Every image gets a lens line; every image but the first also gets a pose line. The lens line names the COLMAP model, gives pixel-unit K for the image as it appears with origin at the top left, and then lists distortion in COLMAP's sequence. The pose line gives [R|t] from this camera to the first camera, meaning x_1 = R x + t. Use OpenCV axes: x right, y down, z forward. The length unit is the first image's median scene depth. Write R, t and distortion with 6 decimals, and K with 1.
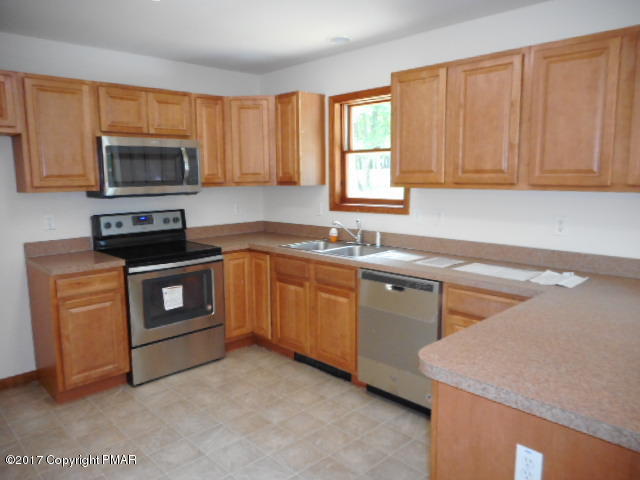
lens RADIAL K [[475.7, 0, 319.7], [0, 475.7, 234.0], [0, 0, 1]] dist [0.000900, 0.007357]
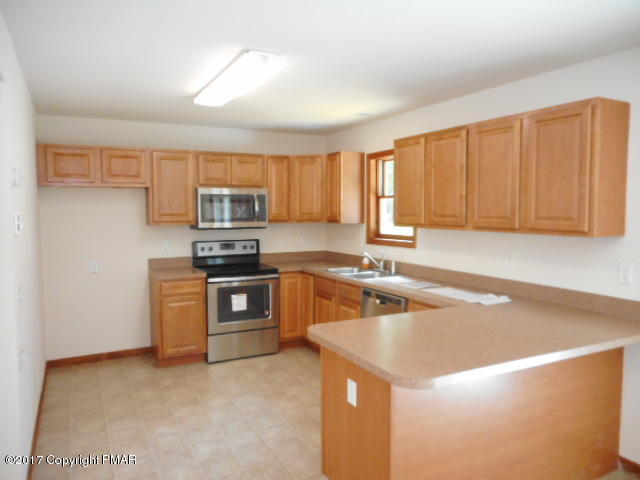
lens RADIAL K [[475.7, 0, 319.7], [0, 475.7, 234.0], [0, 0, 1]] dist [0.000900, 0.007357]
pose [[0.958243, 0.023870, -0.284958, 0.306011], [-0.044365, 0.996854, -0.065686, 0.015682], [0.282494, 0.075585, 0.956287, -0.272029]]
